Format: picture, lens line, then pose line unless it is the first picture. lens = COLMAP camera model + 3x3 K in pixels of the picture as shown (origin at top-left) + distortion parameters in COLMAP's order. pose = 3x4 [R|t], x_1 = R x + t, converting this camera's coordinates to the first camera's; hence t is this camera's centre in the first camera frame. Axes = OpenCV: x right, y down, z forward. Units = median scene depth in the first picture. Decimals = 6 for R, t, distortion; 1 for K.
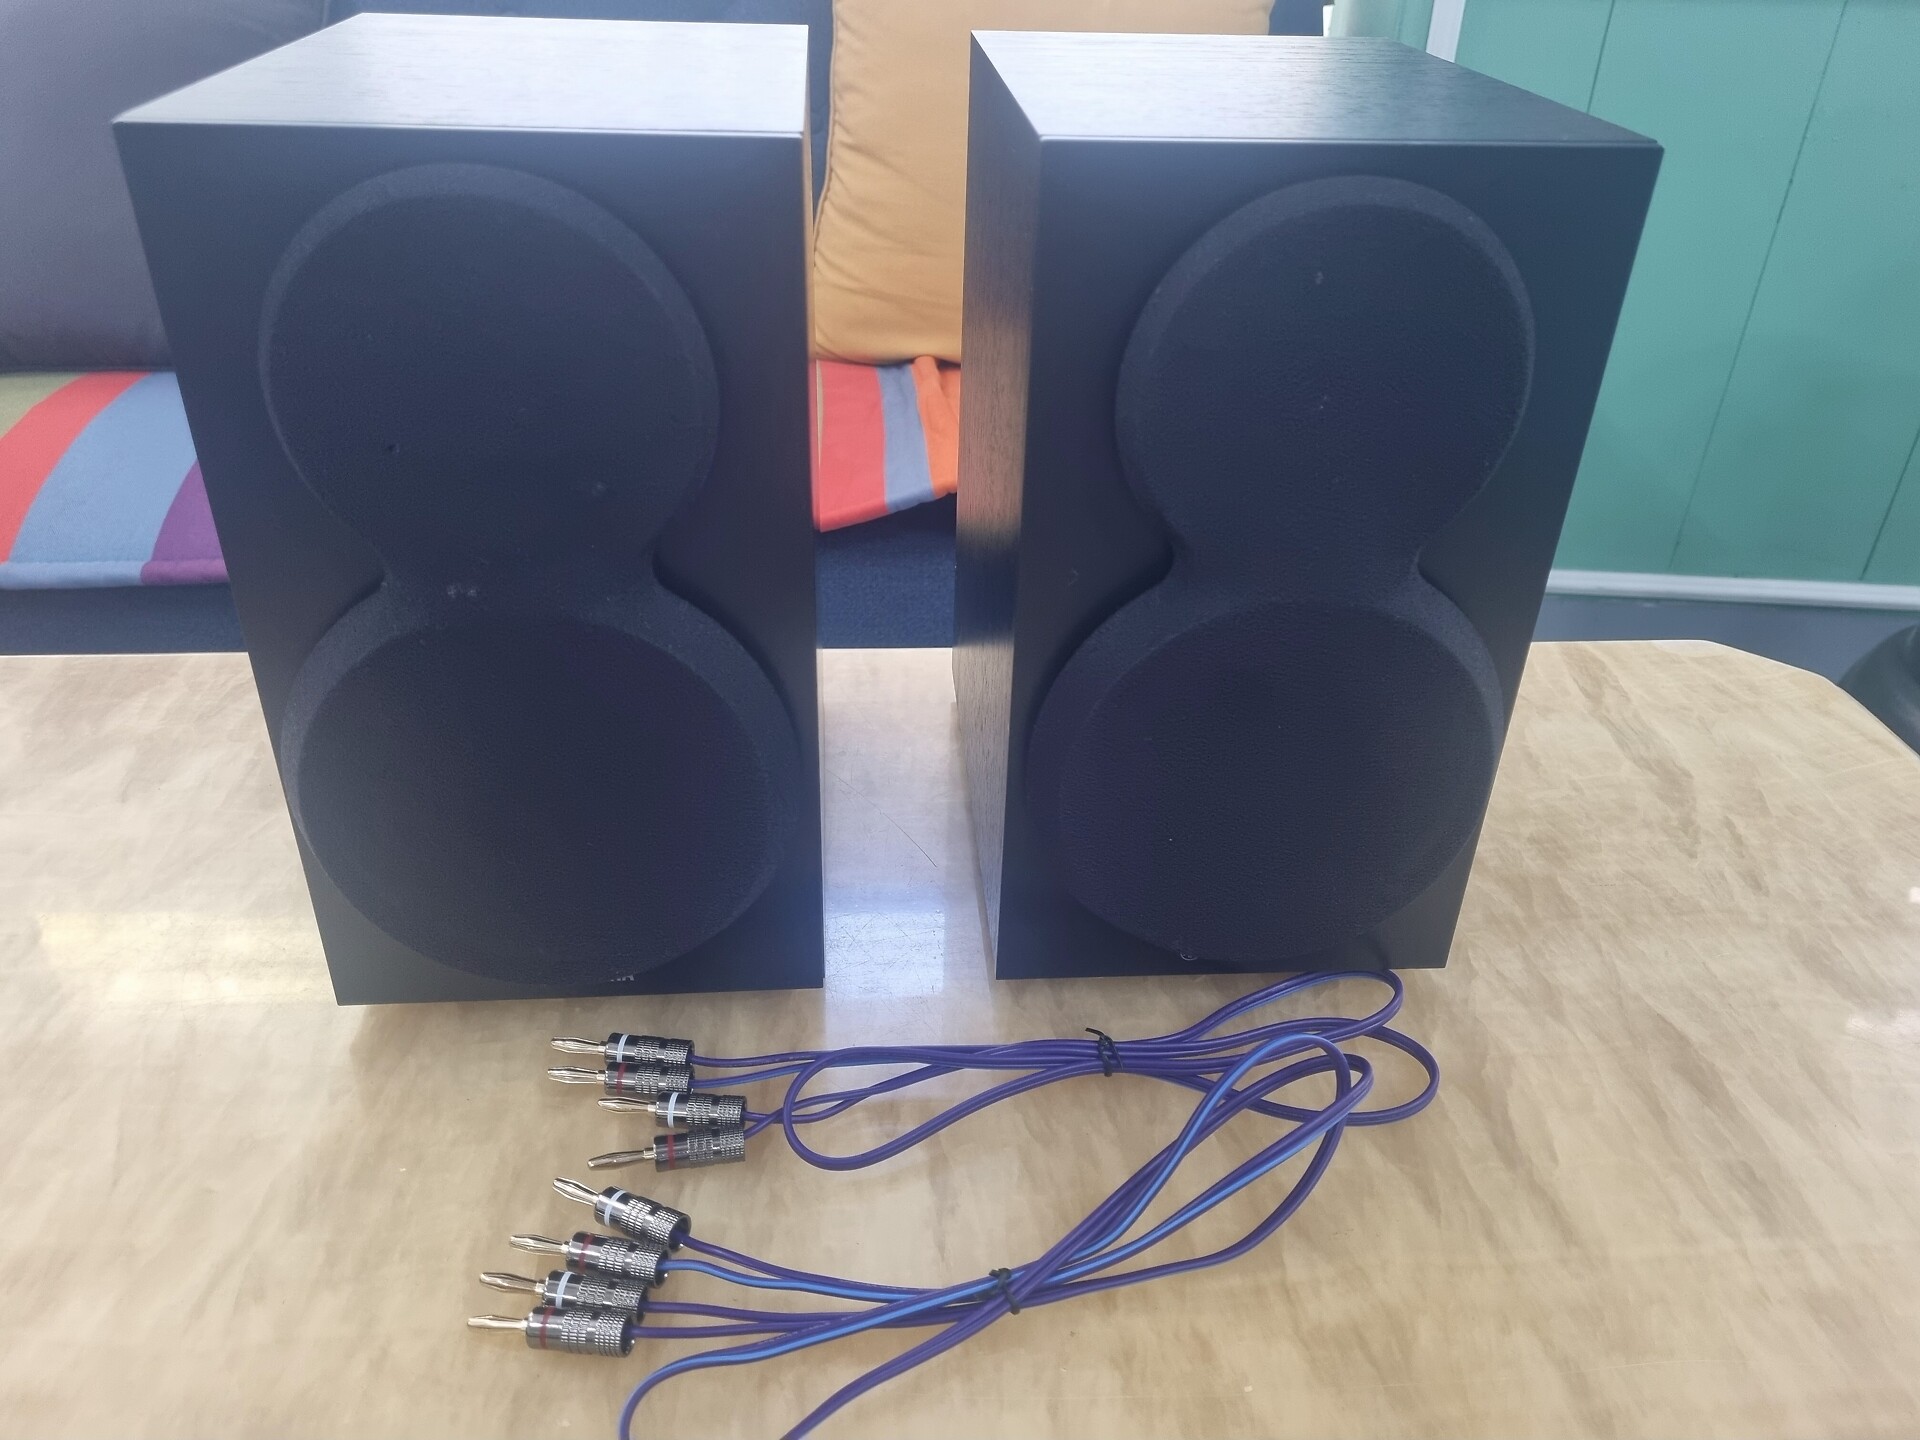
lens RADIAL K [[1498.1, 0, 960.0], [0, 1498.1, 720.0], [0, 0, 1]] dist [0.002926, -0.001221]
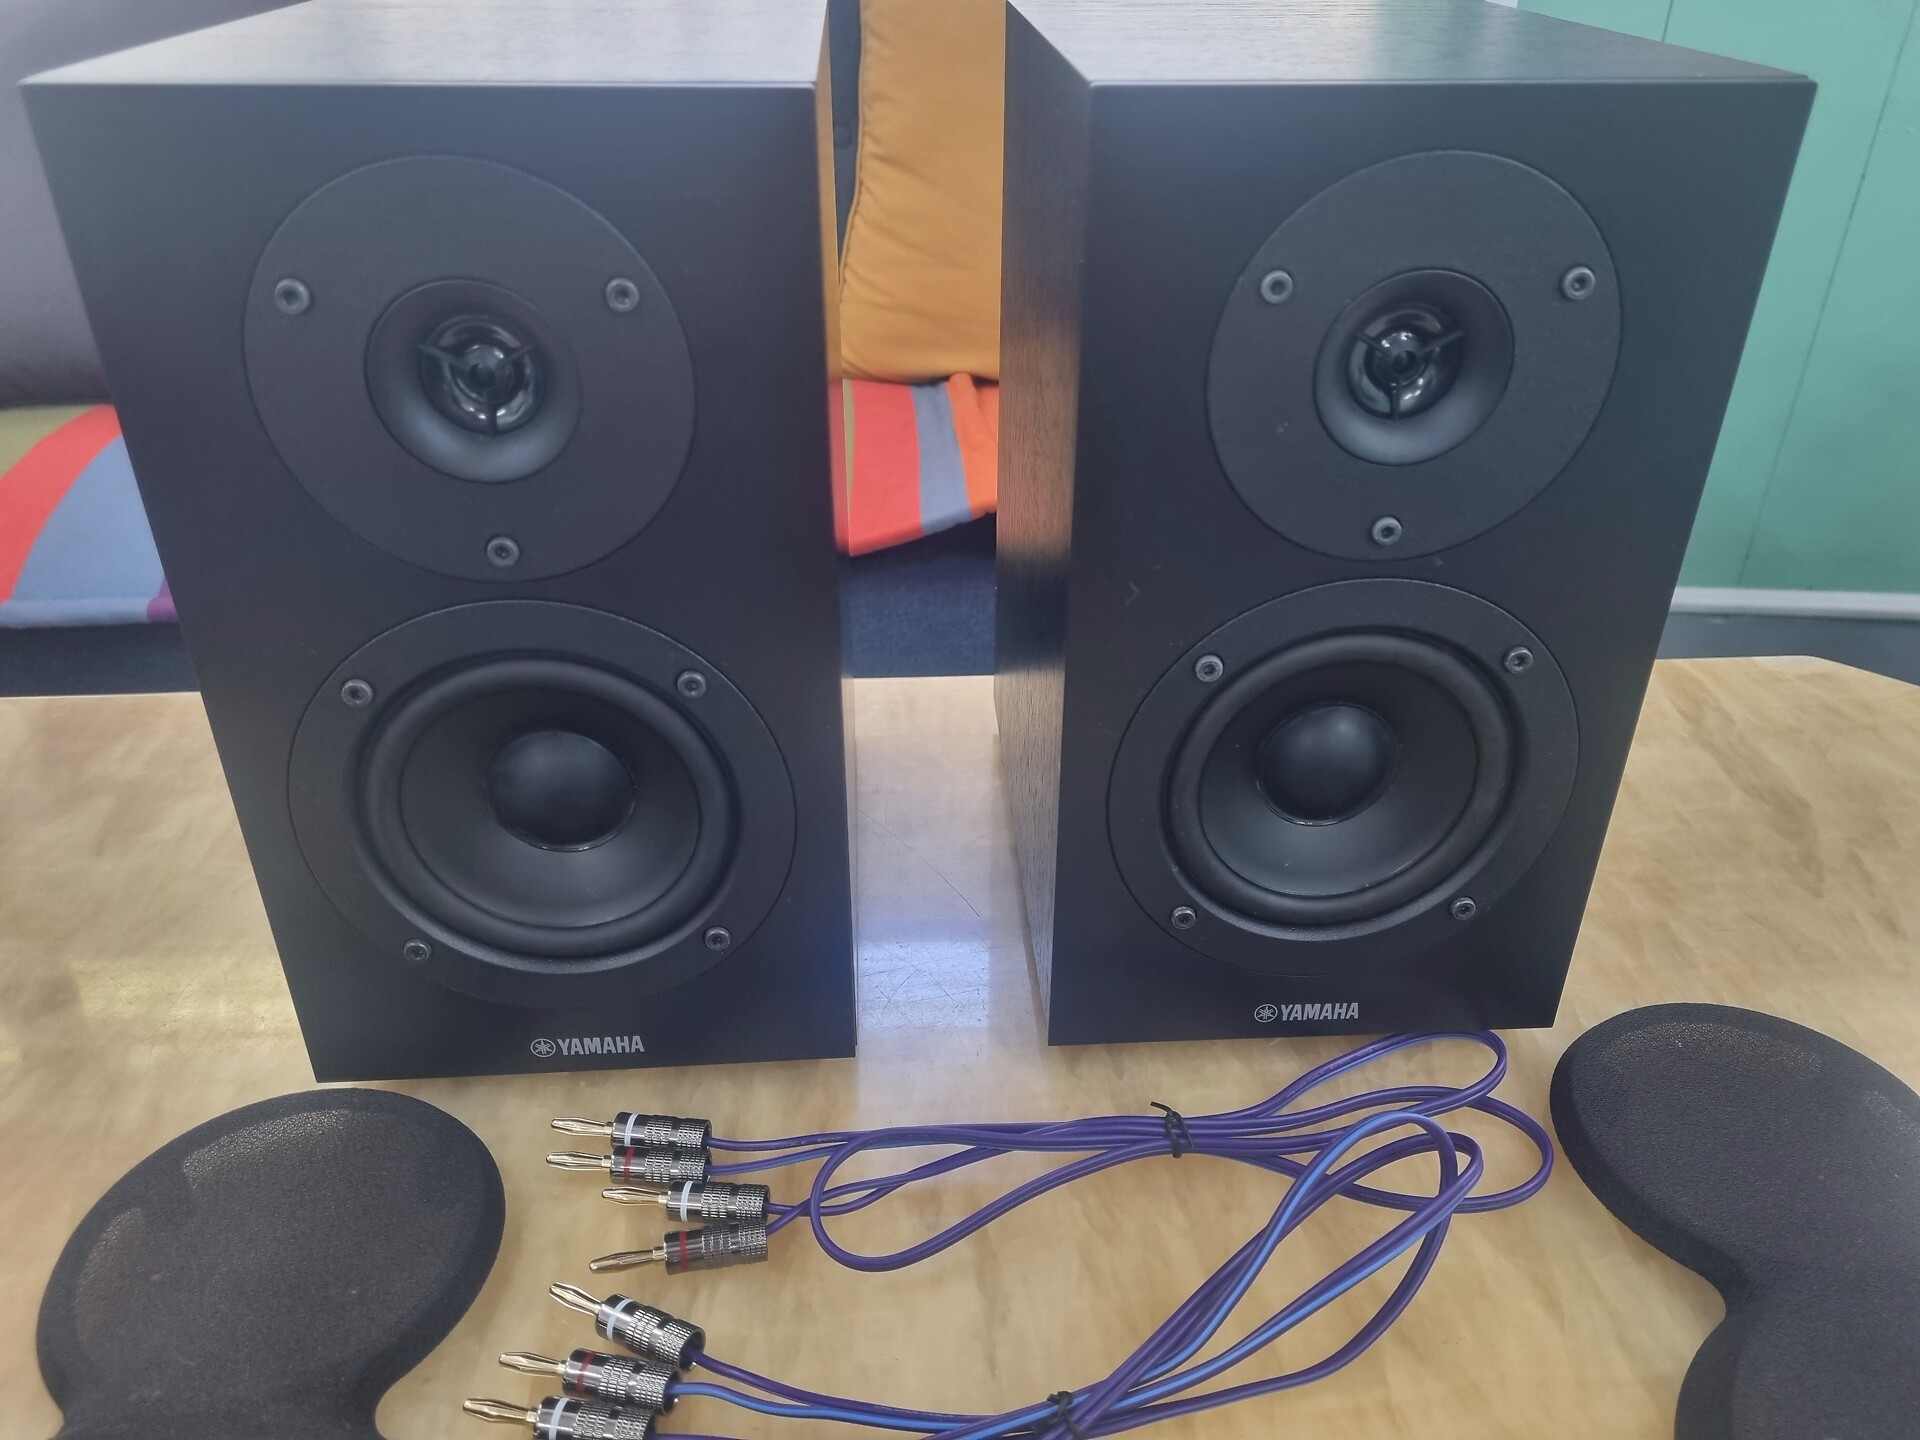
lens RADIAL K [[1498.1, 0, 960.0], [0, 1498.1, 720.0], [0, 0, 1]] dist [0.002926, -0.001221]
pose [[0.999562, -0.012937, -0.026604, -0.002466], [0.012447, 0.999751, -0.018509, -0.005776], [0.026837, 0.018170, 0.999475, 0.107752]]
